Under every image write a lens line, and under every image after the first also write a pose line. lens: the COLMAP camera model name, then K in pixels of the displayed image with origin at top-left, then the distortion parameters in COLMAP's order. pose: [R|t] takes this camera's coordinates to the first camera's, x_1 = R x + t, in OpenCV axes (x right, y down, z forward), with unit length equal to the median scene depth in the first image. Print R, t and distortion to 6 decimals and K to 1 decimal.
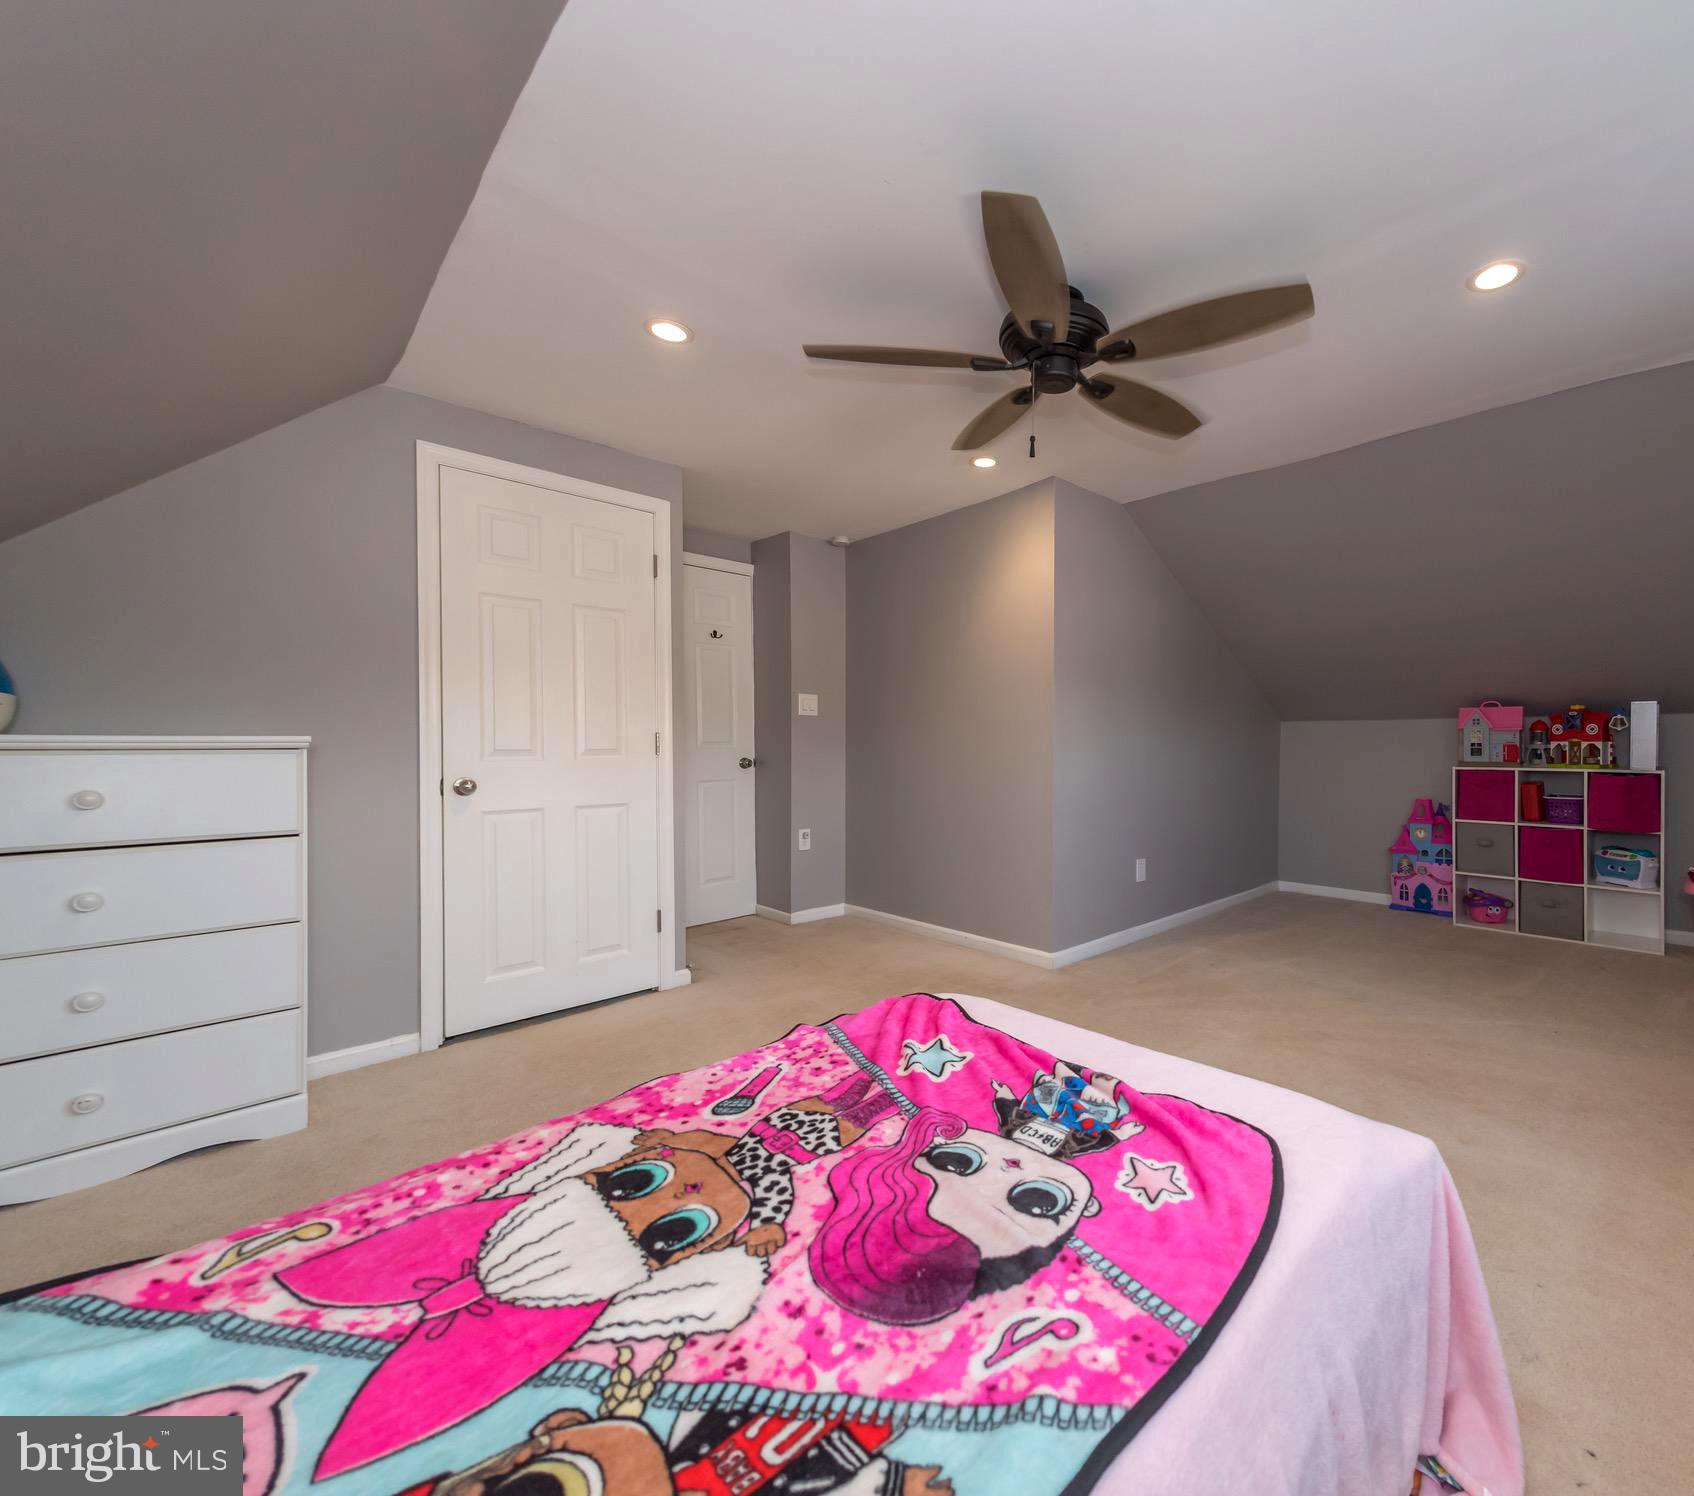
lens RADIAL K [[746.3, 0, 1024.5], [0, 746.3, 749.5], [0, 0, 1]] dist [0.009208, -0.000121]
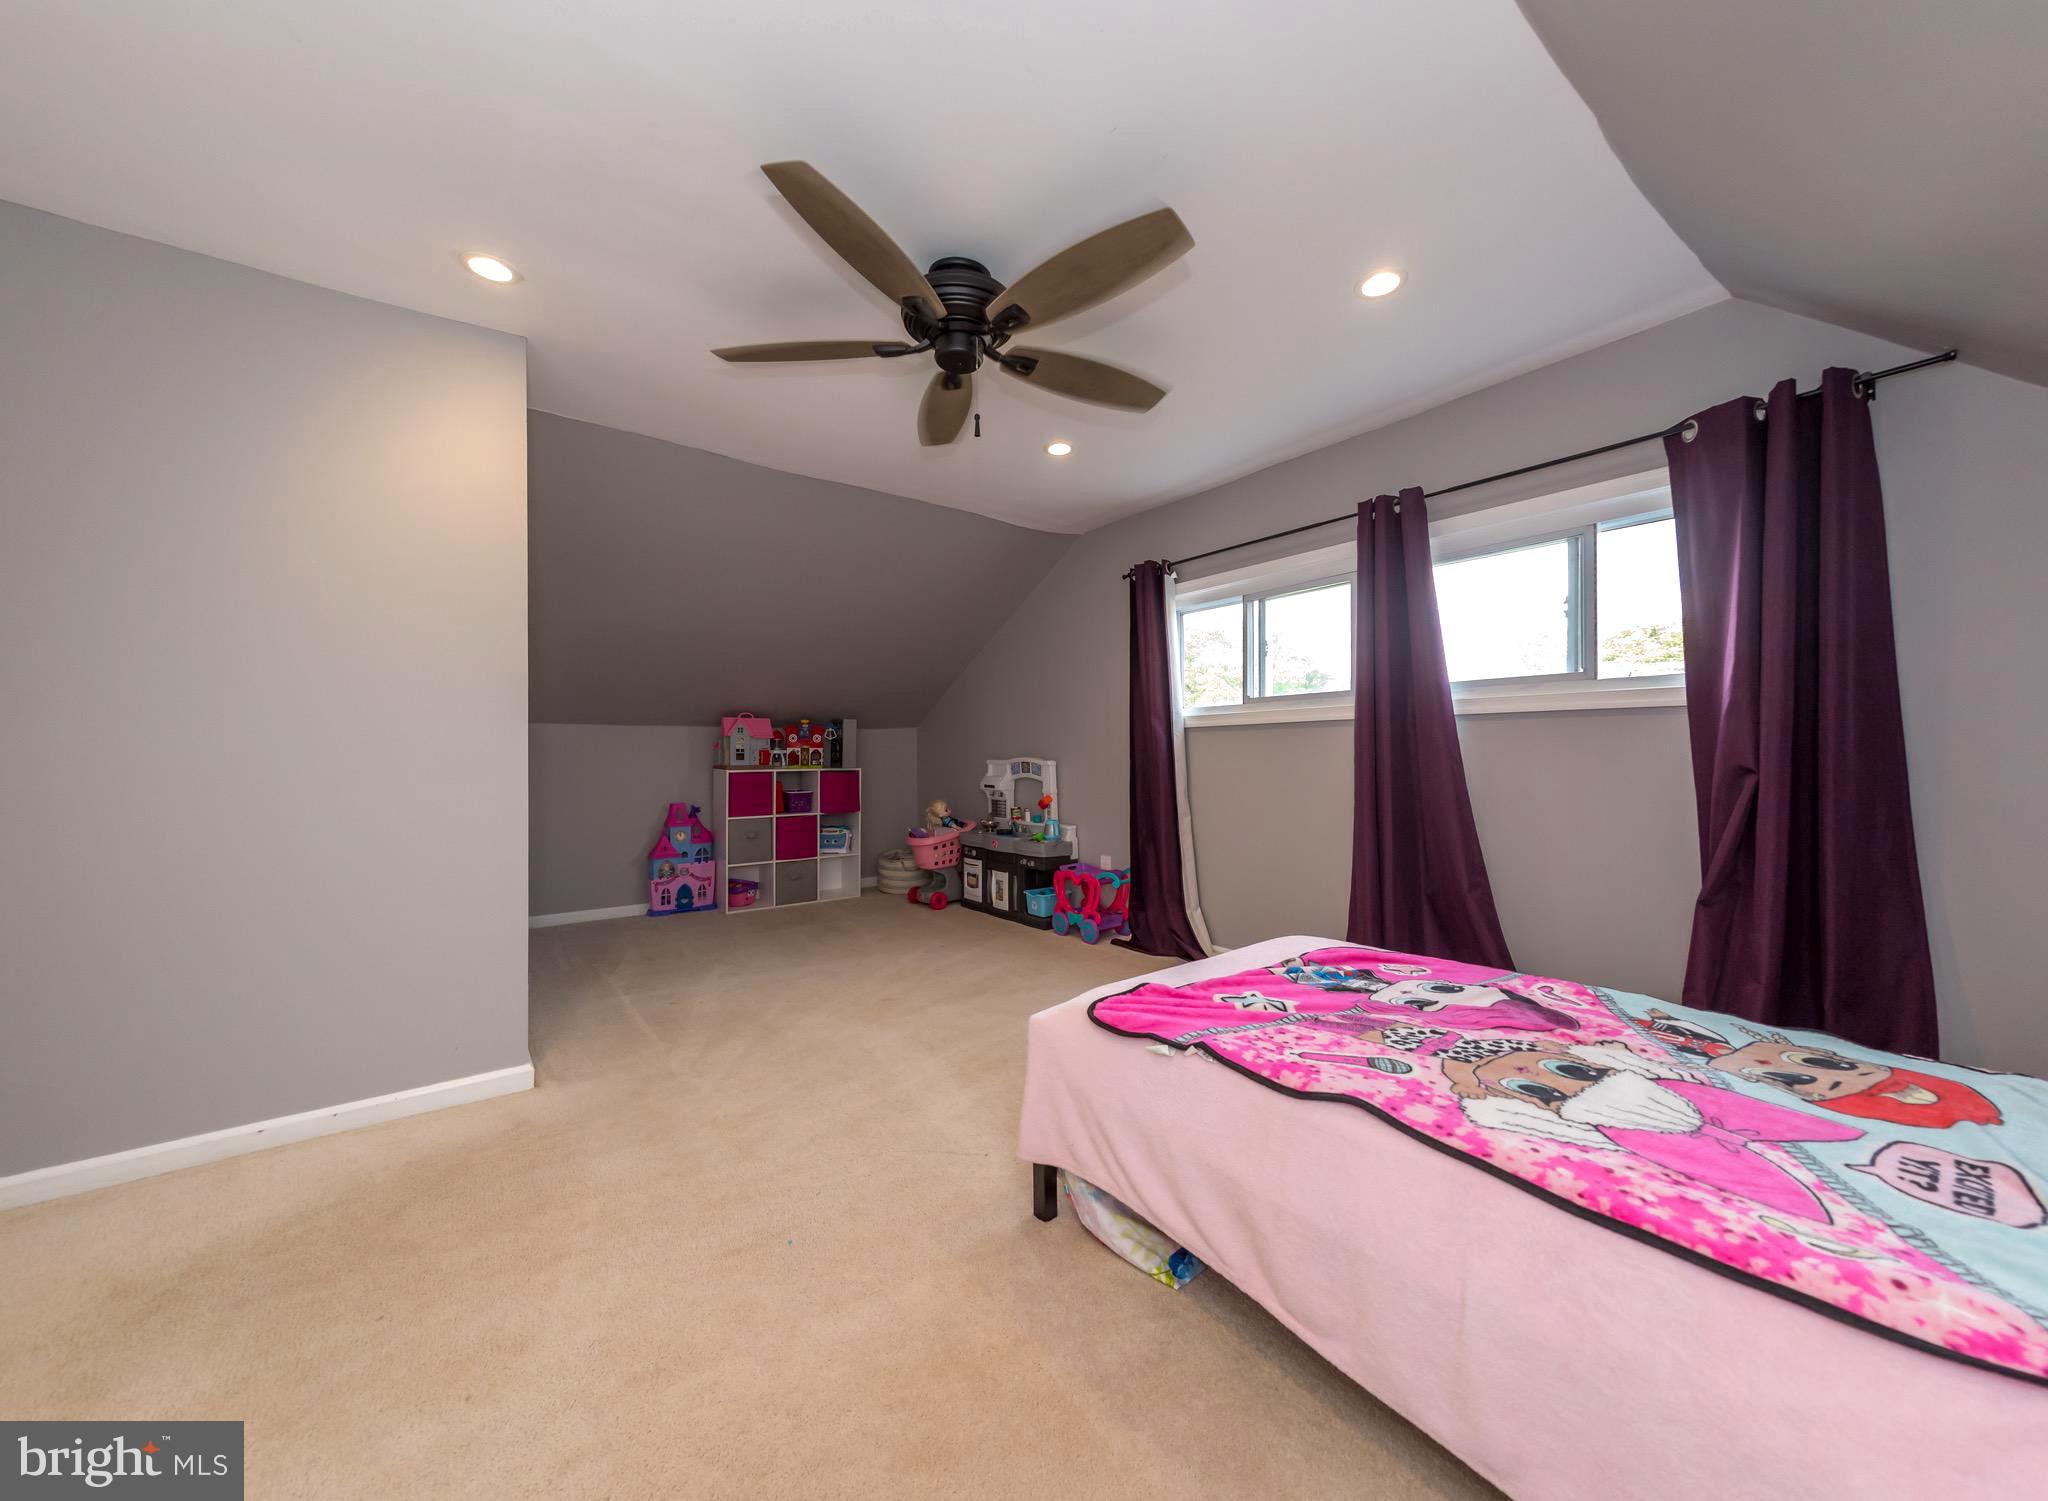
lens RADIAL K [[745.8, 0, 1024.0], [0, 745.8, 750.5], [0, 0, 1]] dist [0.011711, -0.000043]
pose [[0.193911, 0.004779, 0.981007, -0.932362], [0.011881, 0.999903, -0.007220, 0.015292], [-0.980947, 0.013056, 0.193836, 0.783577]]
